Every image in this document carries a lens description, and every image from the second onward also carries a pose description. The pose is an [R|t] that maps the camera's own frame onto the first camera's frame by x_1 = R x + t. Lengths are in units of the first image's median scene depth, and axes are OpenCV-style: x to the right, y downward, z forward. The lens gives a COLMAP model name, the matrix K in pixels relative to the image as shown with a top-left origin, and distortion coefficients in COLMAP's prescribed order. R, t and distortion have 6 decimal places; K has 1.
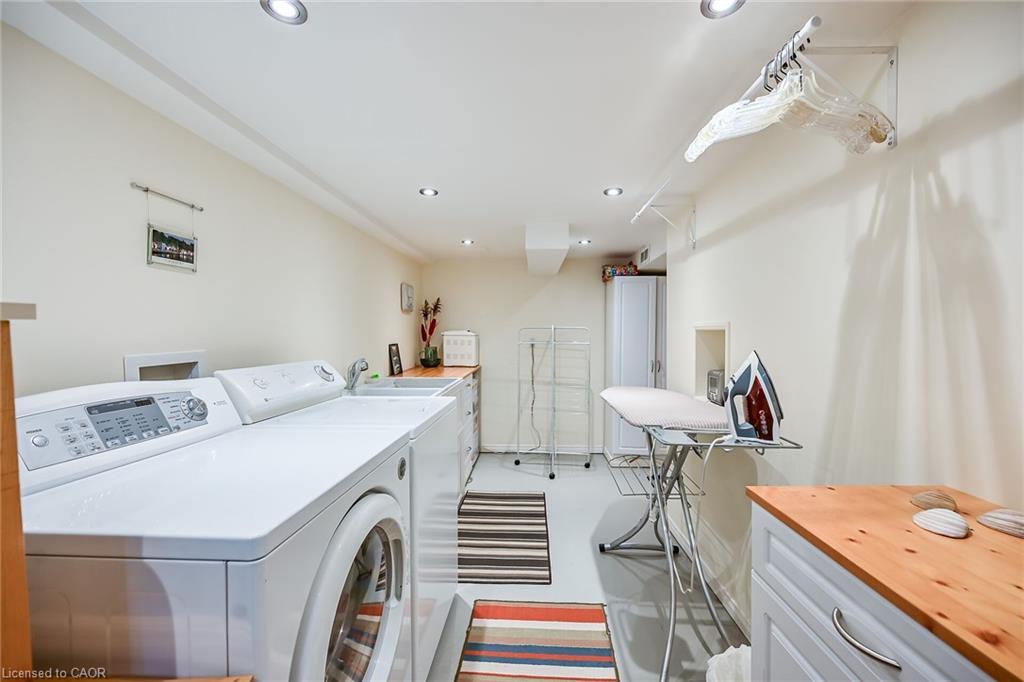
lens RADIAL K [[552.1, 0, 512.0], [0, 552.1, 341.0], [0, 0, 1]] dist [0.000014, -0.000196]
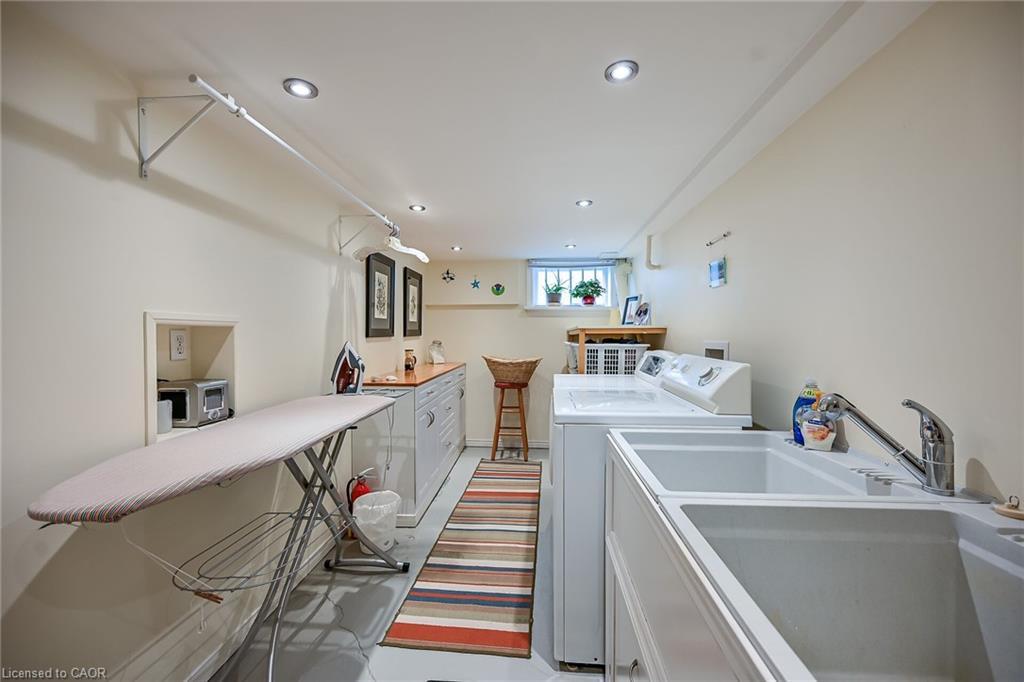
lens RADIAL K [[401.8, 0, 512.0], [0, 401.8, 341.0], [0, 0, 1]] dist [-0.015585, 0.000039]
pose [[-0.999982, 0.003630, 0.004811, -0.051004], [0.003800, 0.999352, 0.035803, -0.019669], [-0.004678, 0.035821, -0.999347, 1.804894]]
